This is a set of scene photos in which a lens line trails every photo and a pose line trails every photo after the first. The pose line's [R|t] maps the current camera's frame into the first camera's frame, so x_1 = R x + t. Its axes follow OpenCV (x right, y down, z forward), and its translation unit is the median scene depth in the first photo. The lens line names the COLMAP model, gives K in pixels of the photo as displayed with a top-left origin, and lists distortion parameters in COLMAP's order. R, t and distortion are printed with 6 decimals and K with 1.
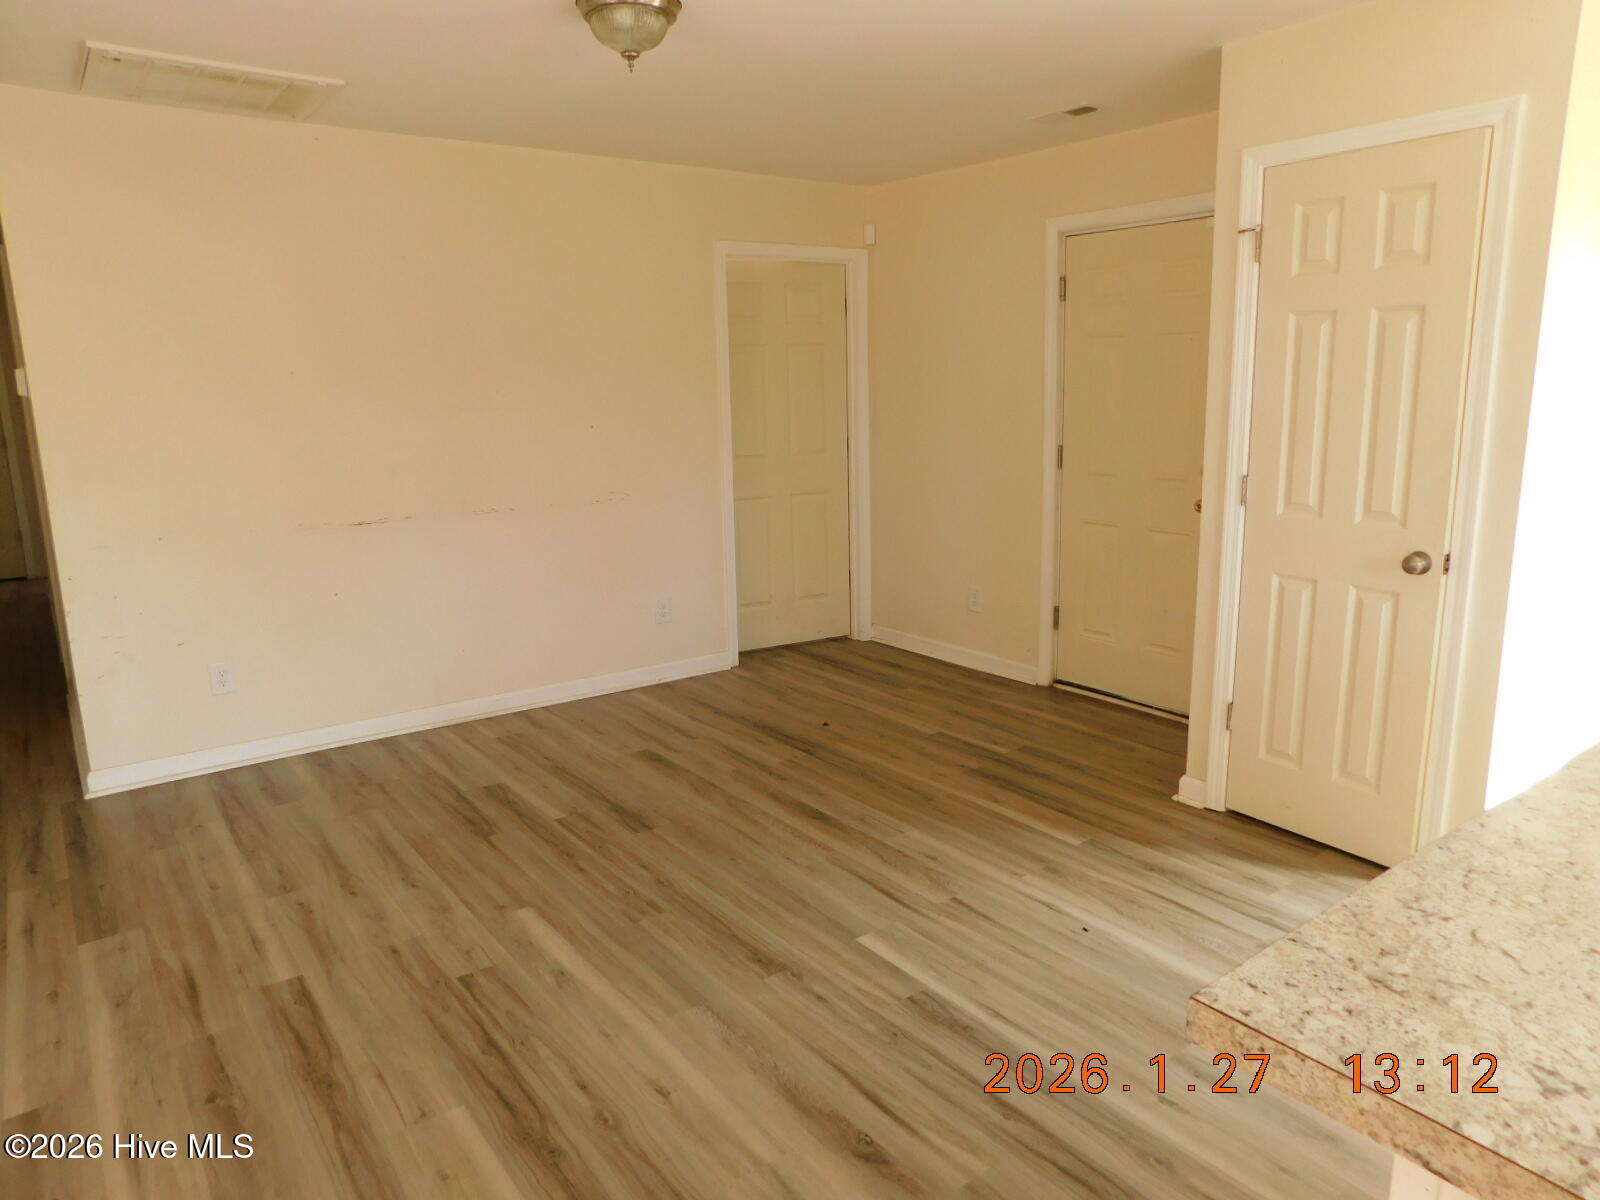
lens RADIAL K [[1047.3, 0, 800.0], [0, 1047.3, 600.0], [0, 0, 1]] dist [-0.009210, -0.000552]
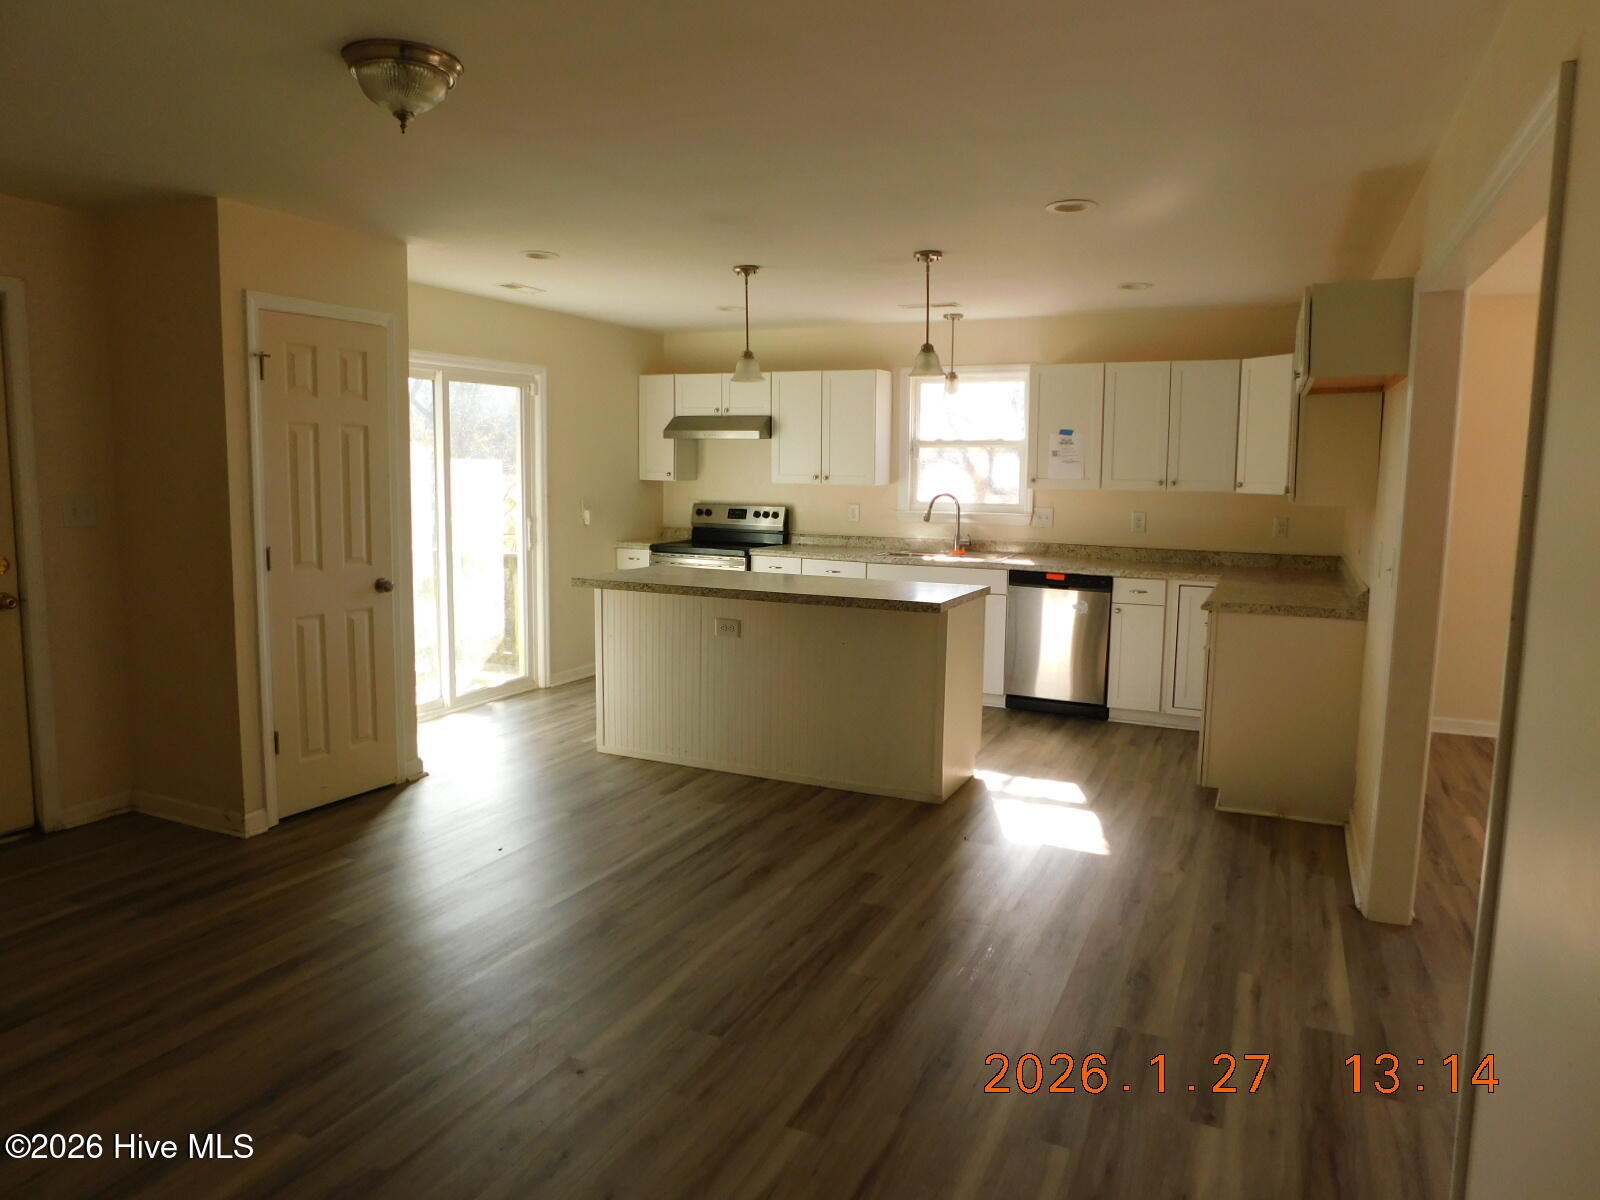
lens RADIAL K [[1047.3, 0, 800.0], [0, 1047.3, 600.0], [0, 0, 1]] dist [-0.009210, -0.000552]
pose [[-0.477482, -0.098618, 0.873089, -1.118766], [0.172203, 0.963907, 0.203052, -0.229822], [-0.861601, 0.247302, -0.443266, 1.172619]]
